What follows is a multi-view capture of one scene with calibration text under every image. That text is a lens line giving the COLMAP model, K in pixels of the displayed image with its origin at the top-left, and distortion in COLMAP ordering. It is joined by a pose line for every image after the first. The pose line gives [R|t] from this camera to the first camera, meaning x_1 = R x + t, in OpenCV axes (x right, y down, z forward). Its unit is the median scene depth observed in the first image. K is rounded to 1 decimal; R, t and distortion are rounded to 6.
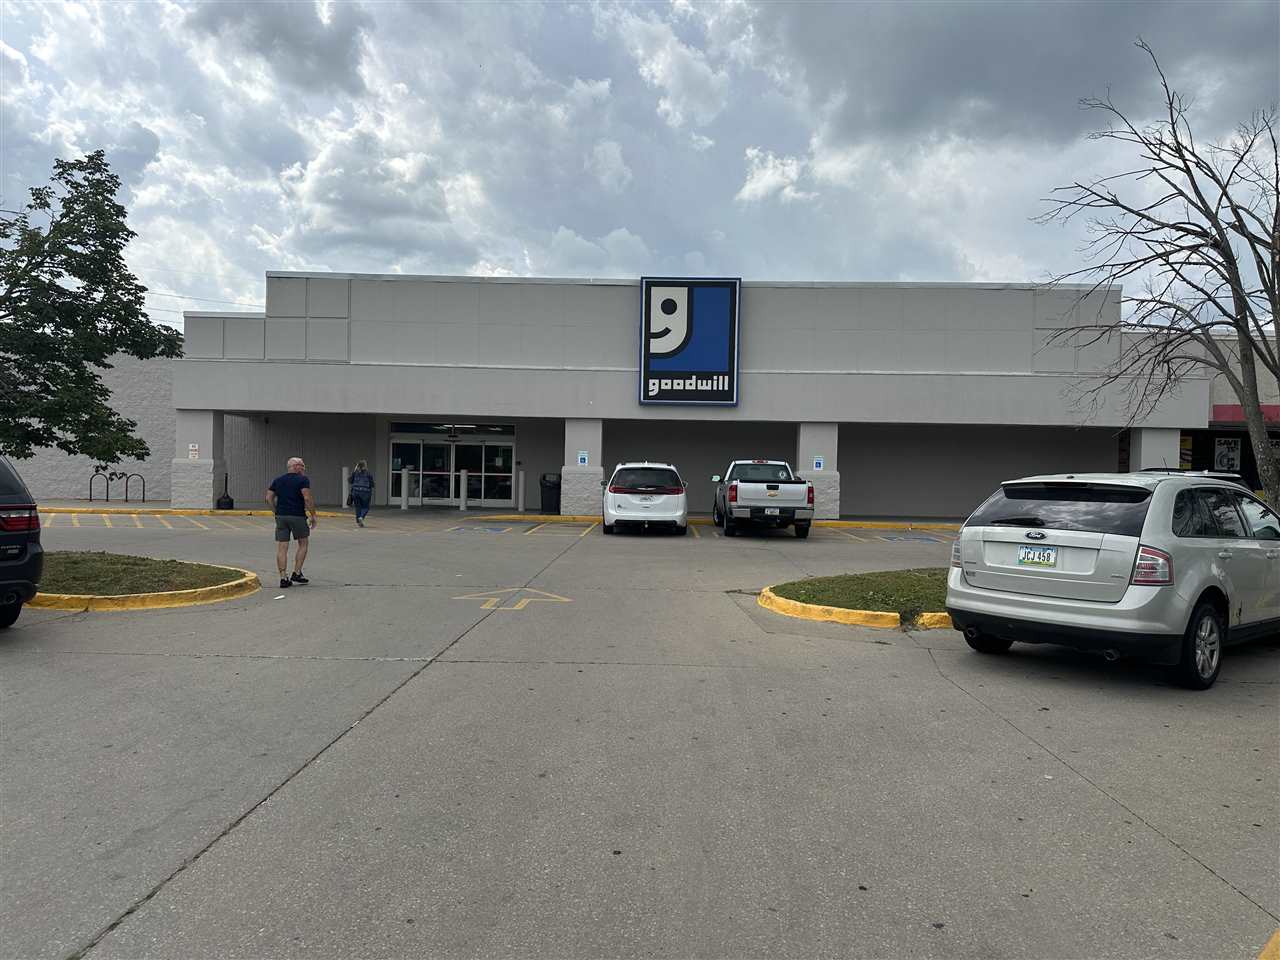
lens RADIAL K [[933.5, 0, 640.0], [0, 933.5, 480.0], [0, 0, 1]] dist [0.175295, 0.000117]
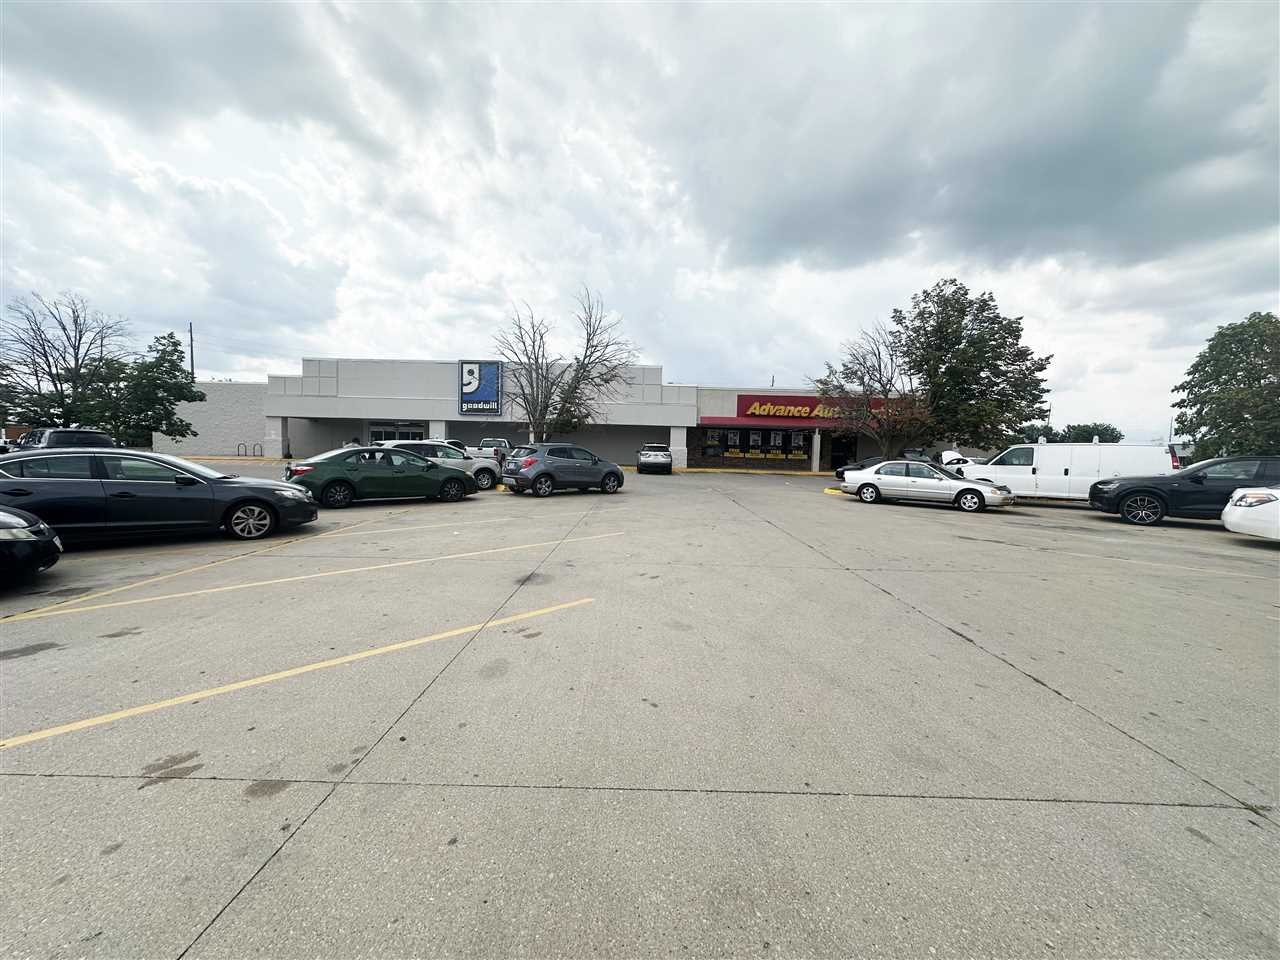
lens RADIAL K [[510.3, 0, 638.0], [0, 510.3, 480.3], [0, 0, 1]] dist [0.000387, -0.000111]
pose [[0.999480, 0.001564, 0.032205, 0.406346], [-0.003444, 0.998286, 0.058423, 0.007640], [-0.032059, -0.058503, 0.997772, -0.296342]]
